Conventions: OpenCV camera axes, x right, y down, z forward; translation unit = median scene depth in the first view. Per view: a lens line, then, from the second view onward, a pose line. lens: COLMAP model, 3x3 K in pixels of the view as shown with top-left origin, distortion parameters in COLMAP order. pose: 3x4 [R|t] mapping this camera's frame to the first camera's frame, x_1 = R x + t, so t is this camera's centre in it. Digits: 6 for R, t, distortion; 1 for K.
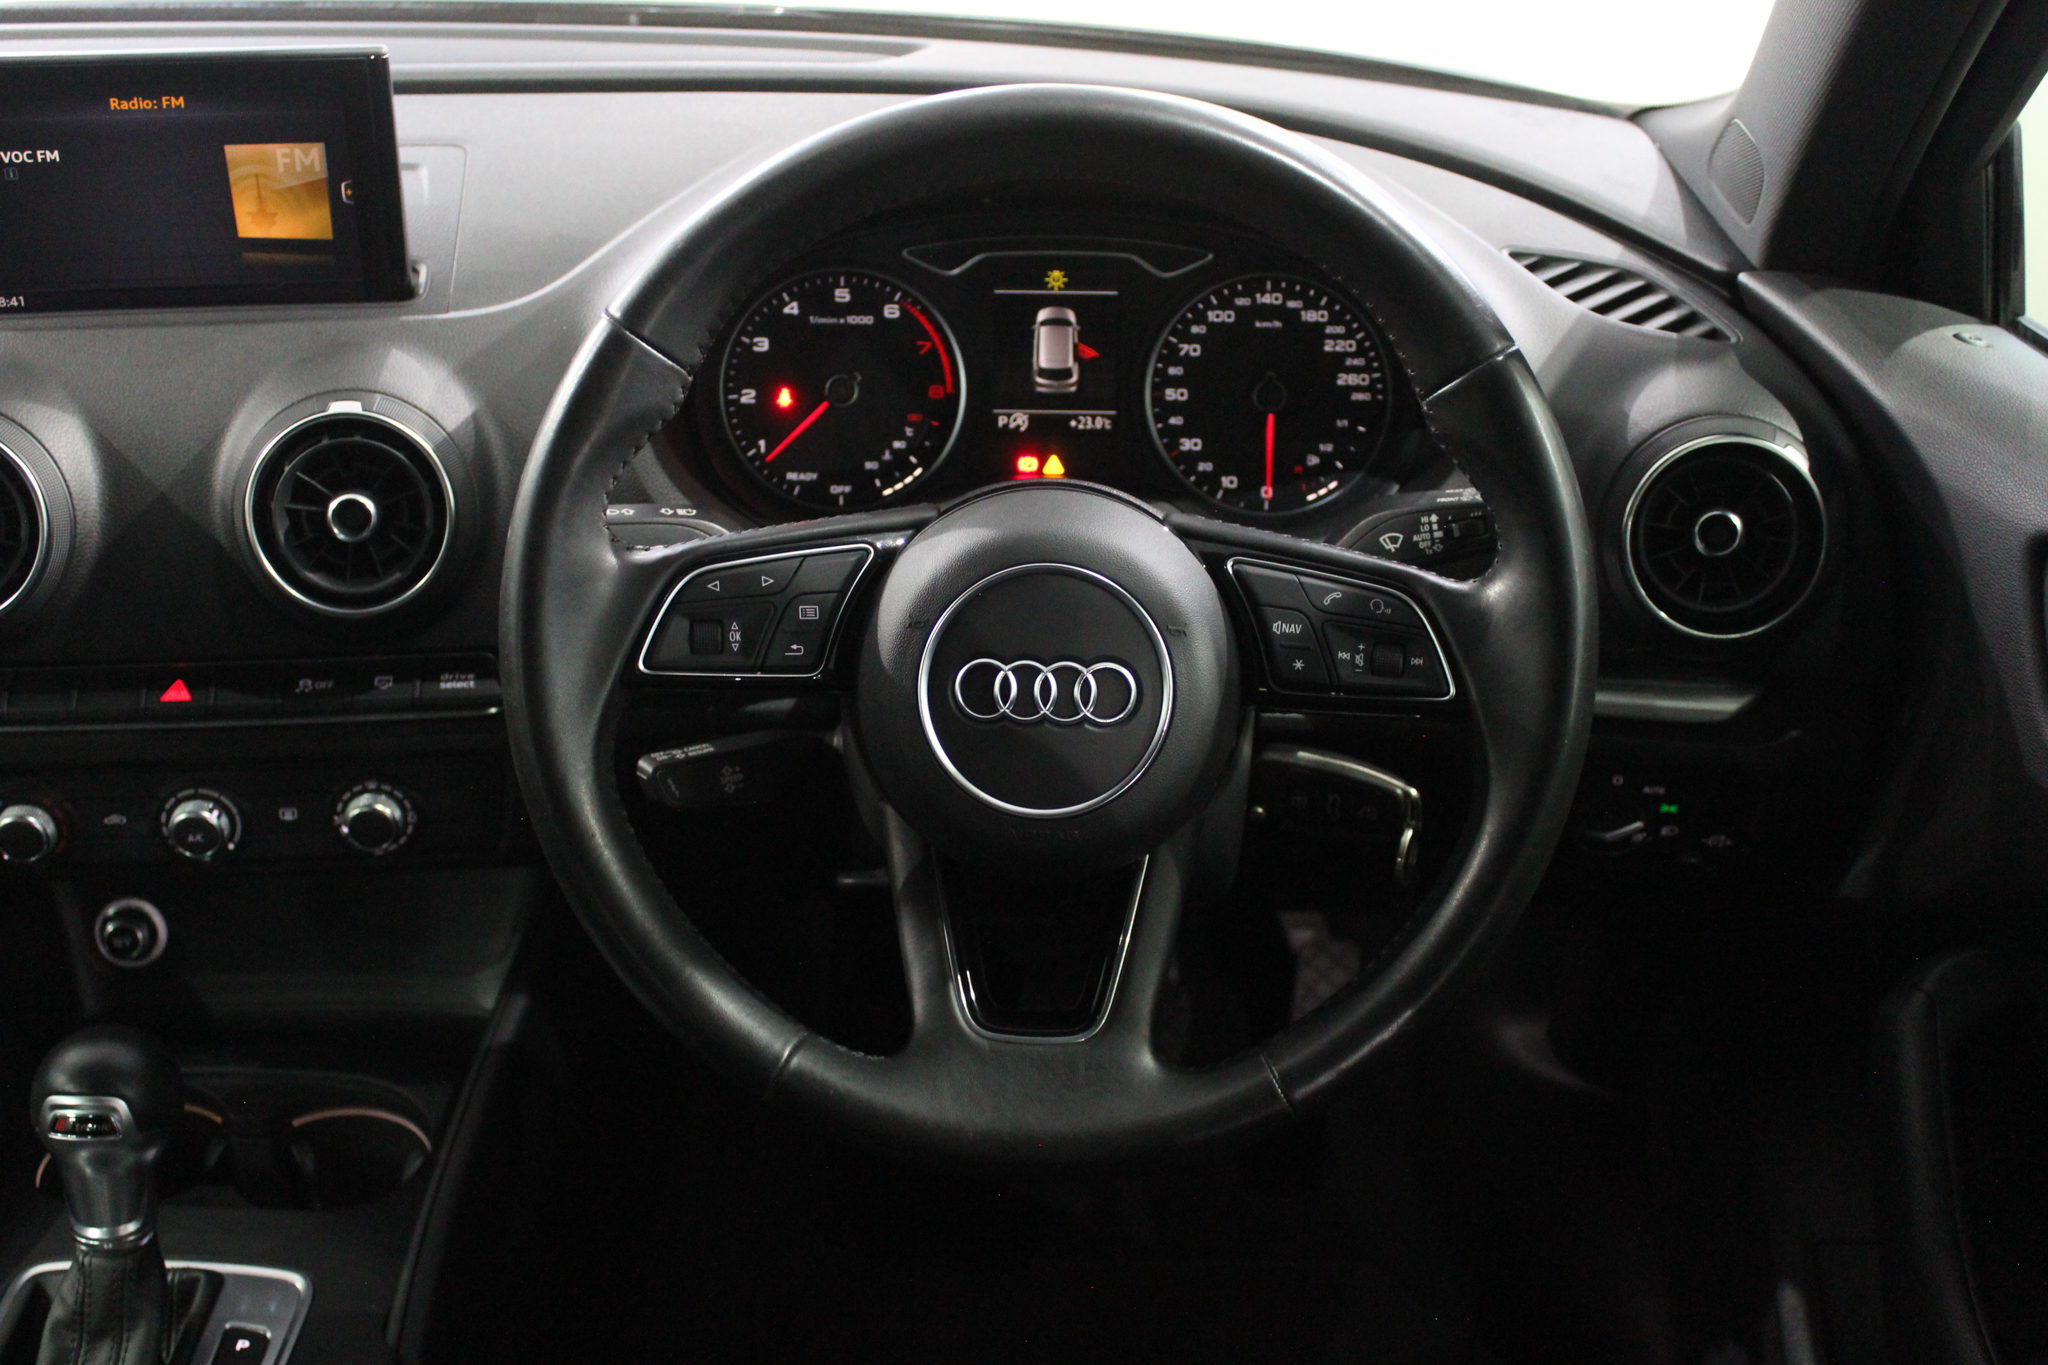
lens RADIAL K [[2363.6, 0, 1041.0], [0, 2363.6, 677.0], [0, 0, 1]] dist [-0.064980, 0.000000]
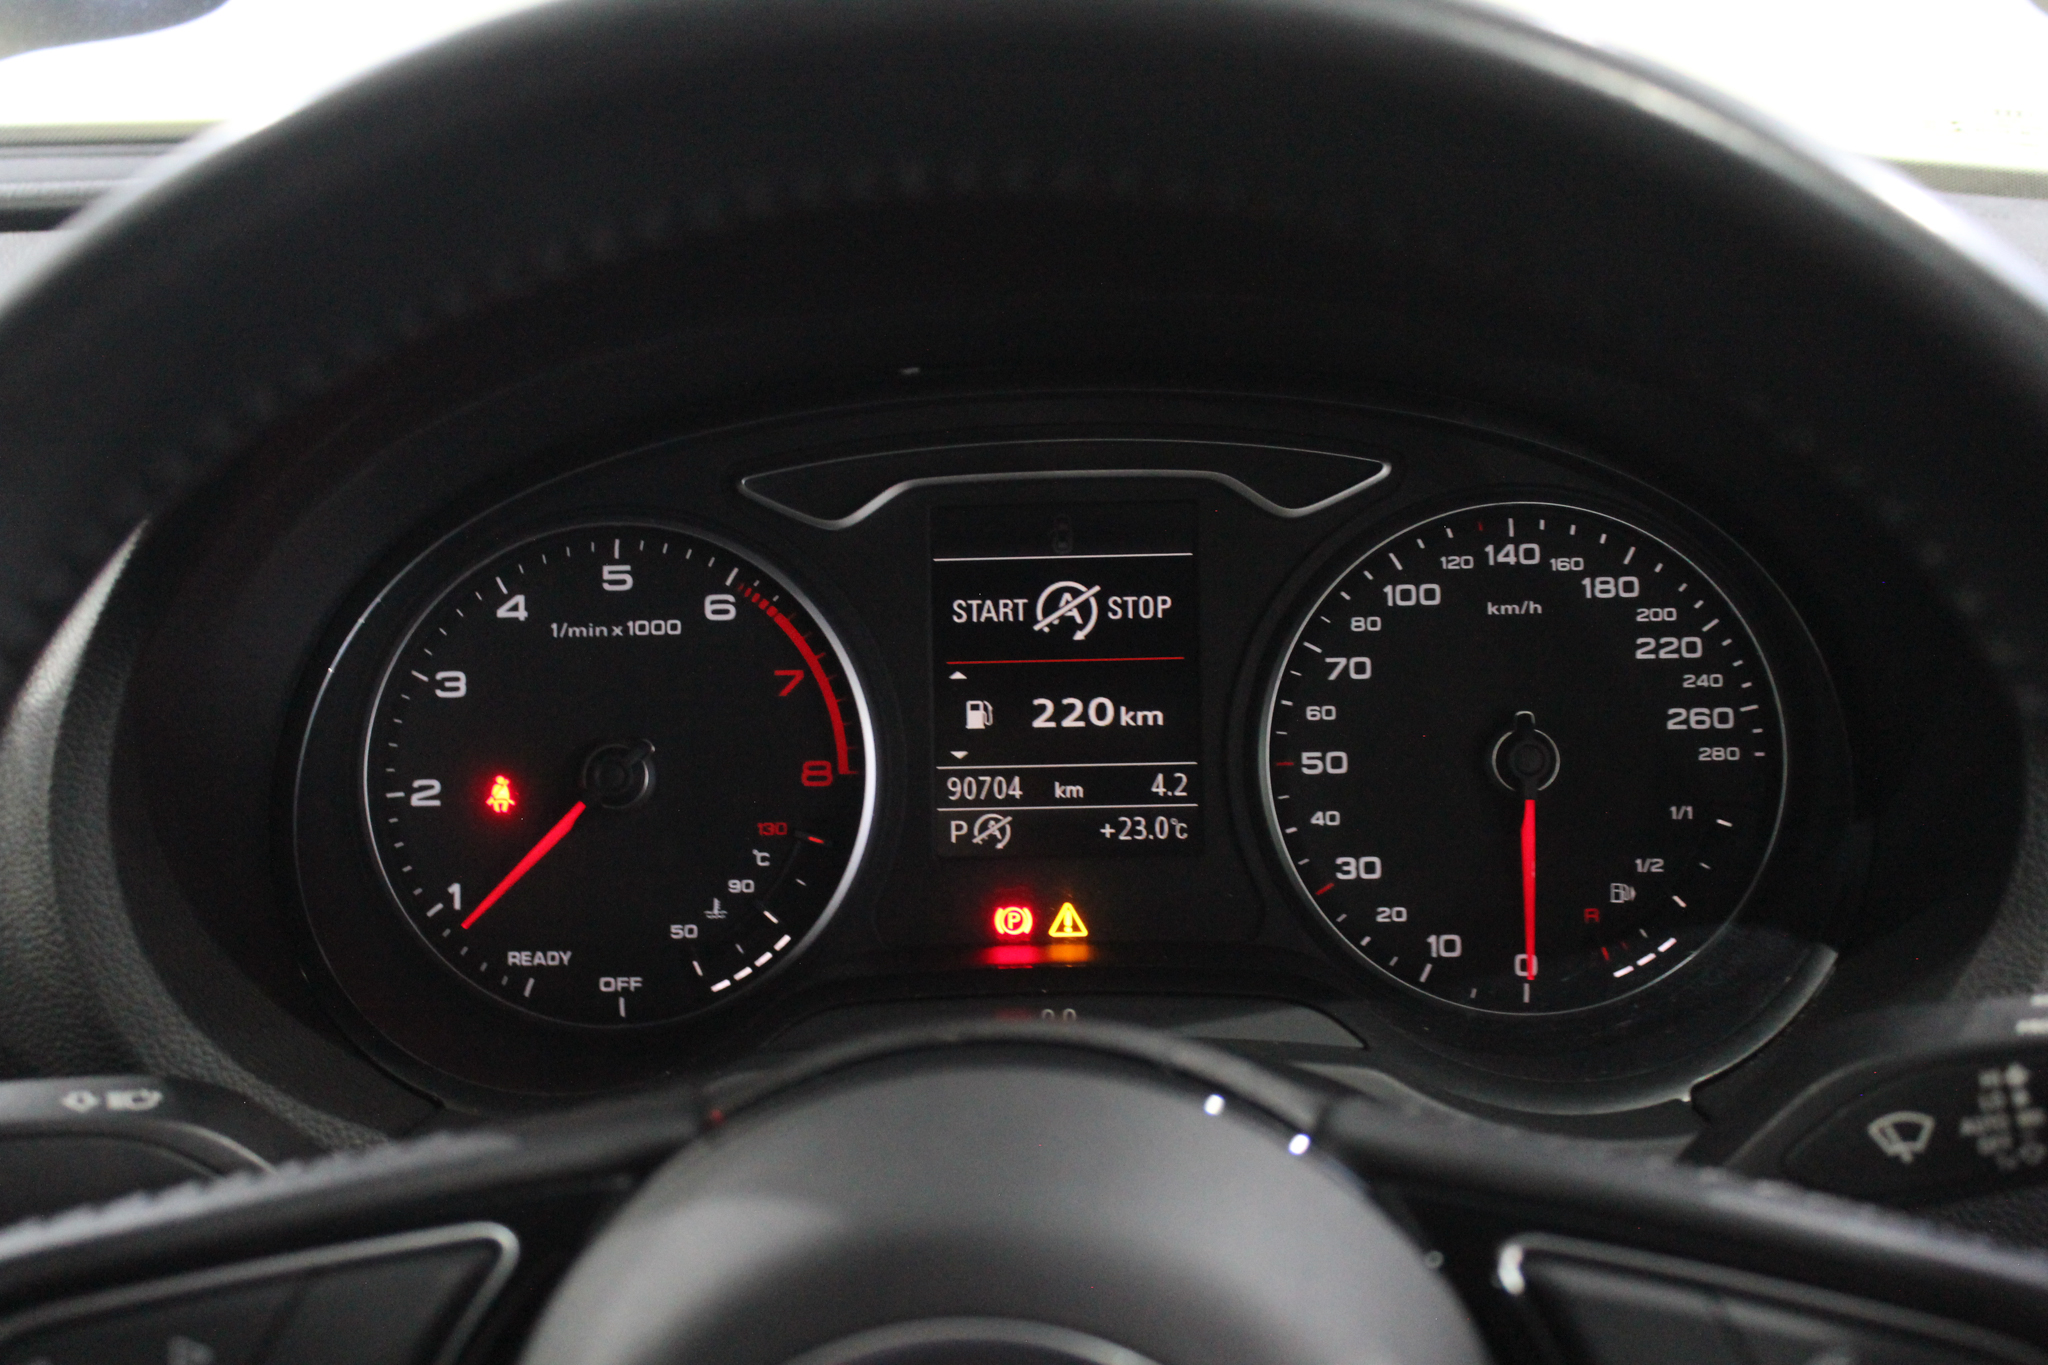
lens RADIAL K [[2815.2, 0, 1033.1], [0, 2815.2, 676.8], [0, 0, 1]] dist [-0.077478, 0.000000]
pose [[0.998810, -0.031905, -0.036879, 0.021590], [0.026471, 0.989877, -0.139441, -0.063092], [0.040955, 0.138299, 0.989543, 0.463144]]
